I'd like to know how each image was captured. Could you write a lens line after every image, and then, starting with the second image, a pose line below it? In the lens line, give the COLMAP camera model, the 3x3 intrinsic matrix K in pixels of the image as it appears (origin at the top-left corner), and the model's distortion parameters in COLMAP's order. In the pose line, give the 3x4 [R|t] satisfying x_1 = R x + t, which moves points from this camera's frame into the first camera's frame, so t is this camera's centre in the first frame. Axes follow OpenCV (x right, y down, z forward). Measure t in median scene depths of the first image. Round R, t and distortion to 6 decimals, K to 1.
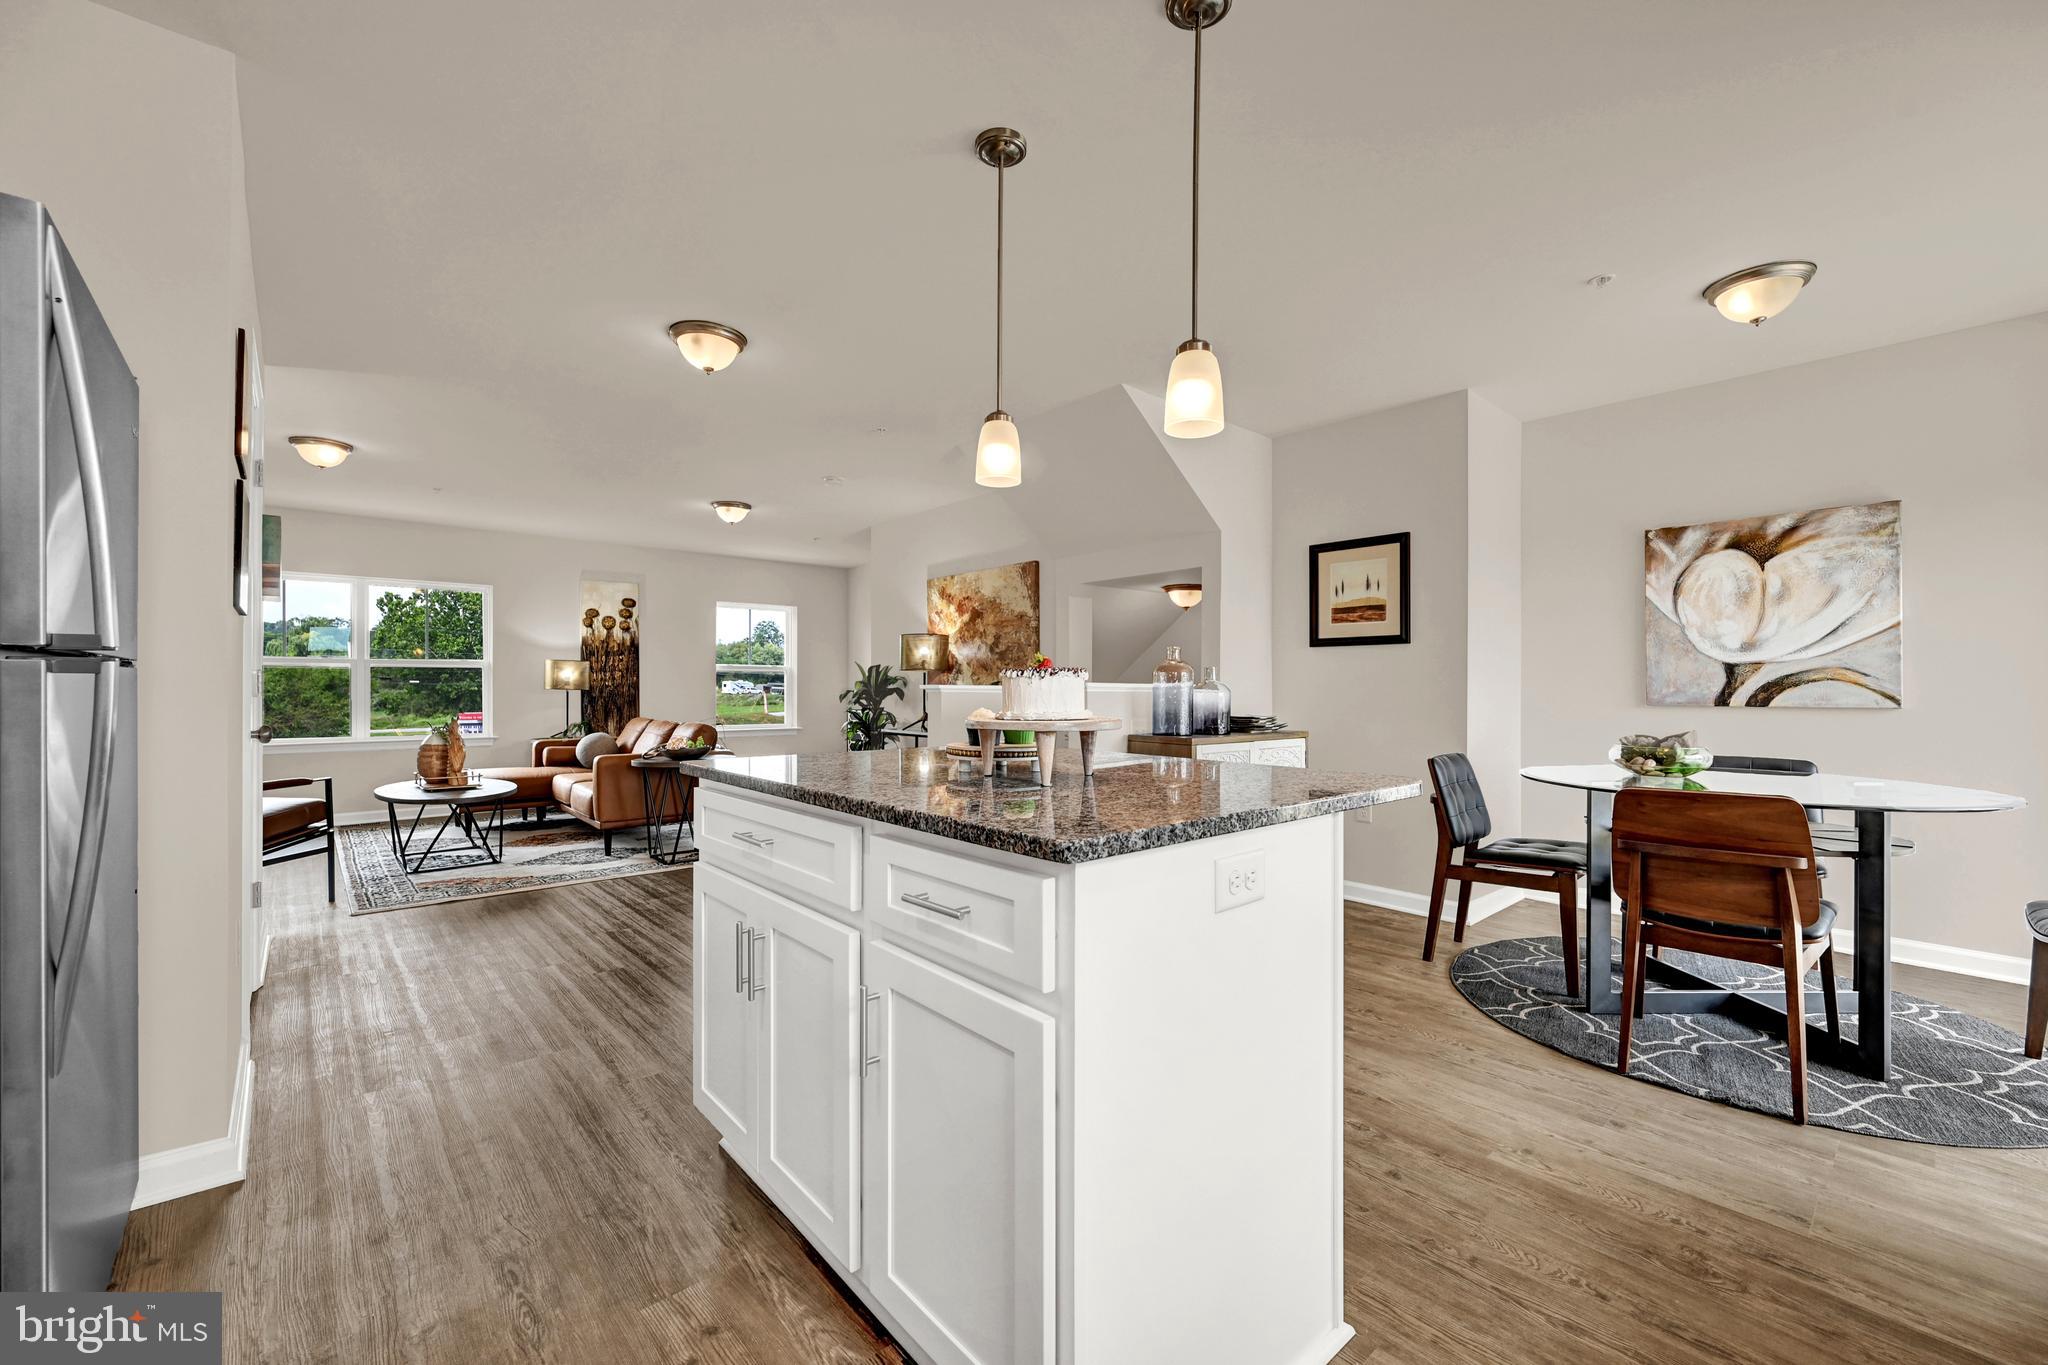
lens RADIAL K [[827.9, 0, 1007.3], [0, 827.9, 692.2], [0, 0, 1]] dist [-0.004726, -0.000510]
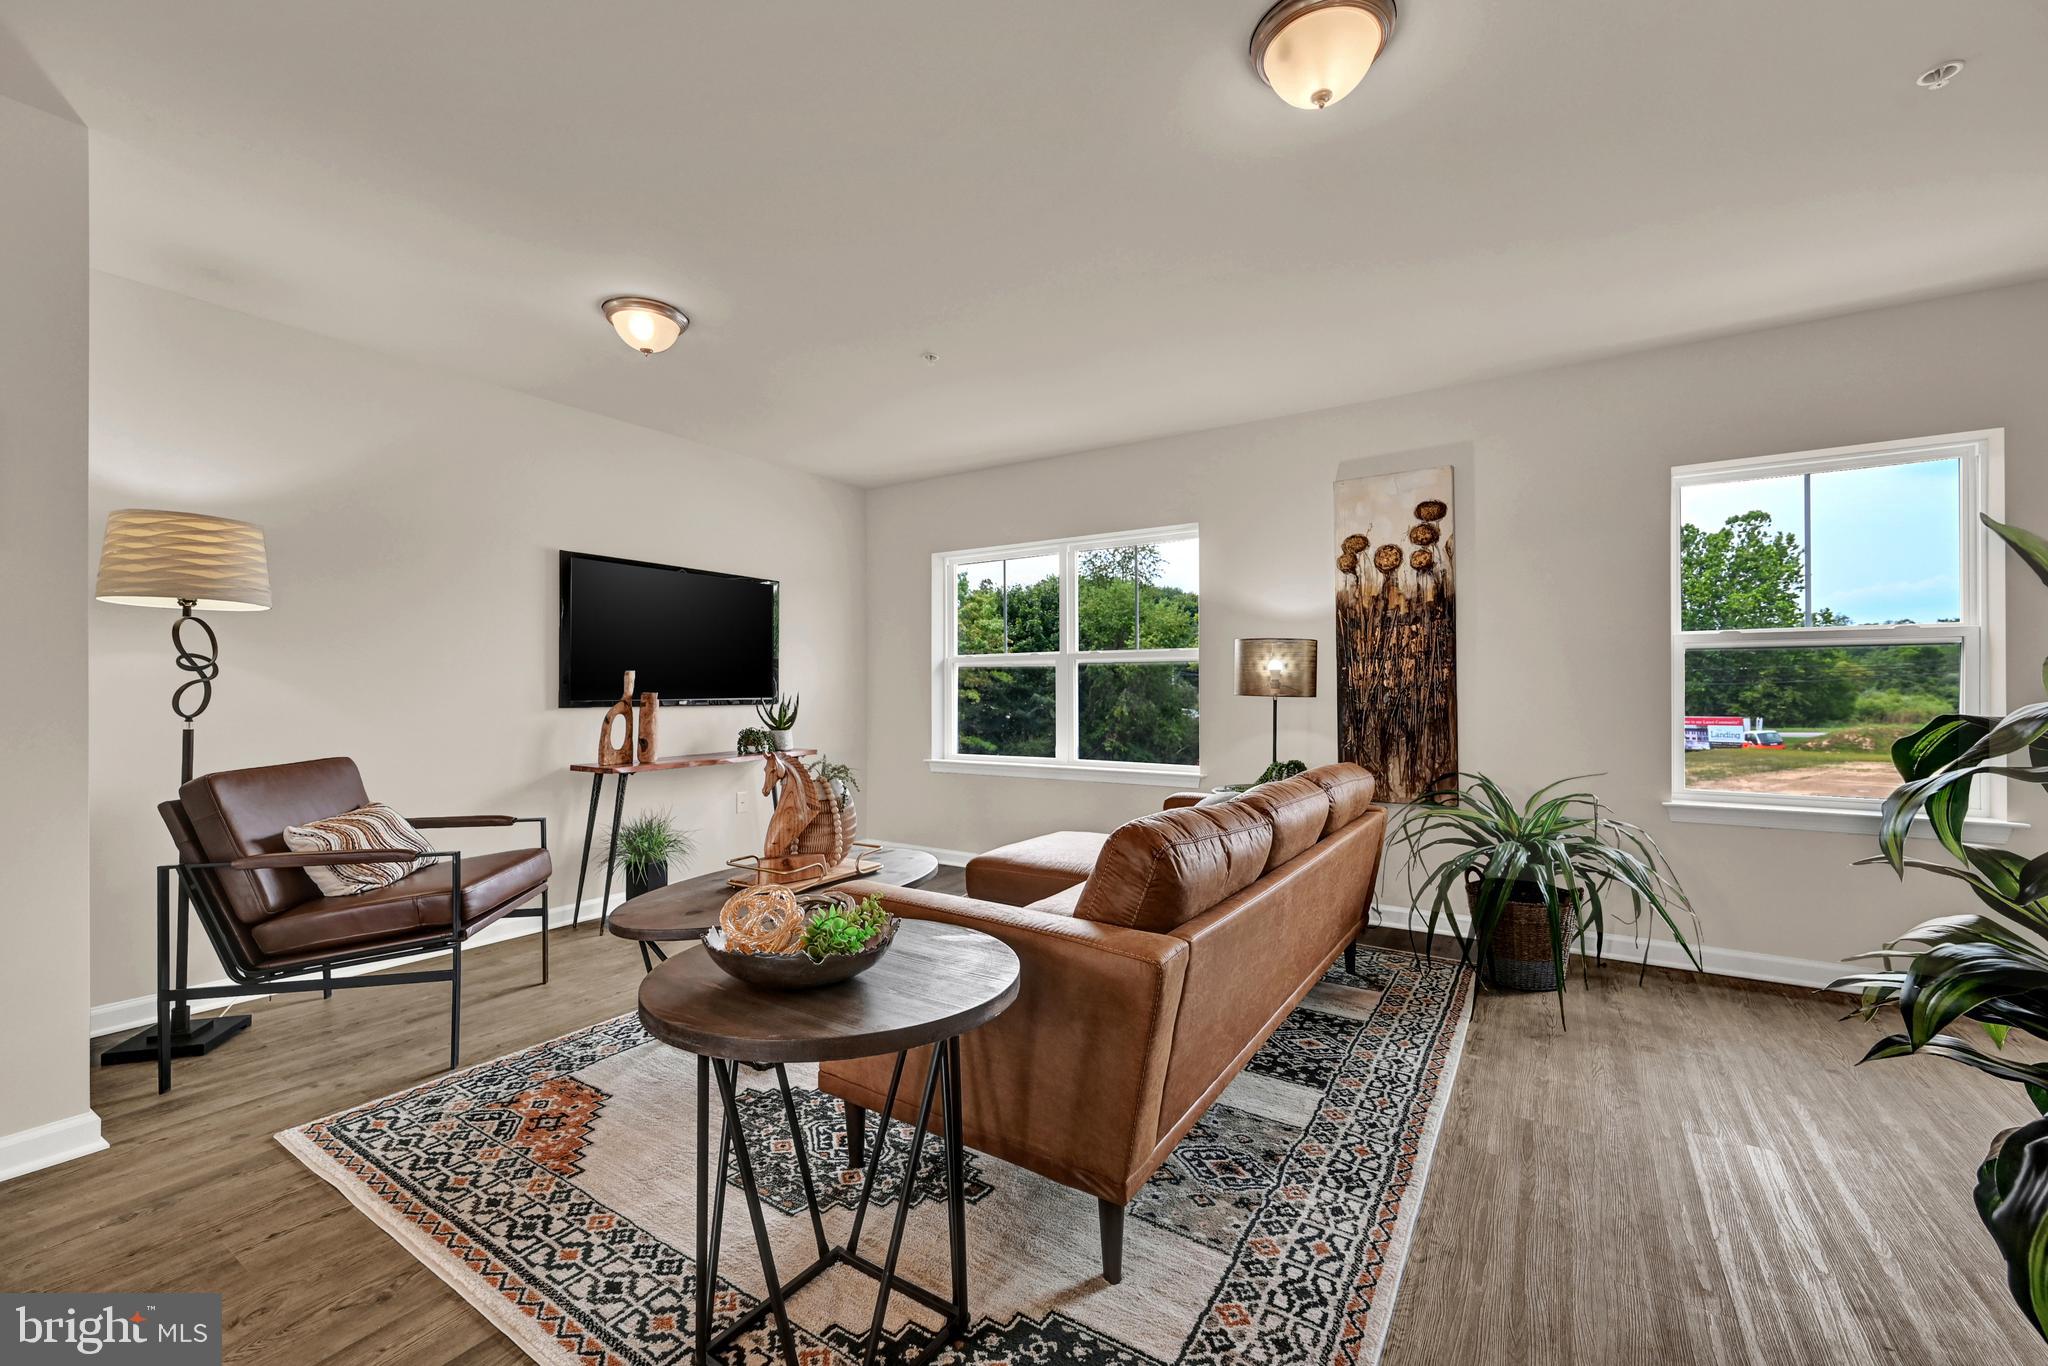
lens RADIAL K [[827.9, 0, 1056.9], [0, 827.9, 684.2], [0, 0, 1]] dist [-0.004726, -0.000510]
pose [[0.304199, -0.013791, -0.952509, -0.077624], [-0.003228, 0.999875, -0.015508, -0.001732], [0.952603, 0.007792, 0.304116, 0.665718]]
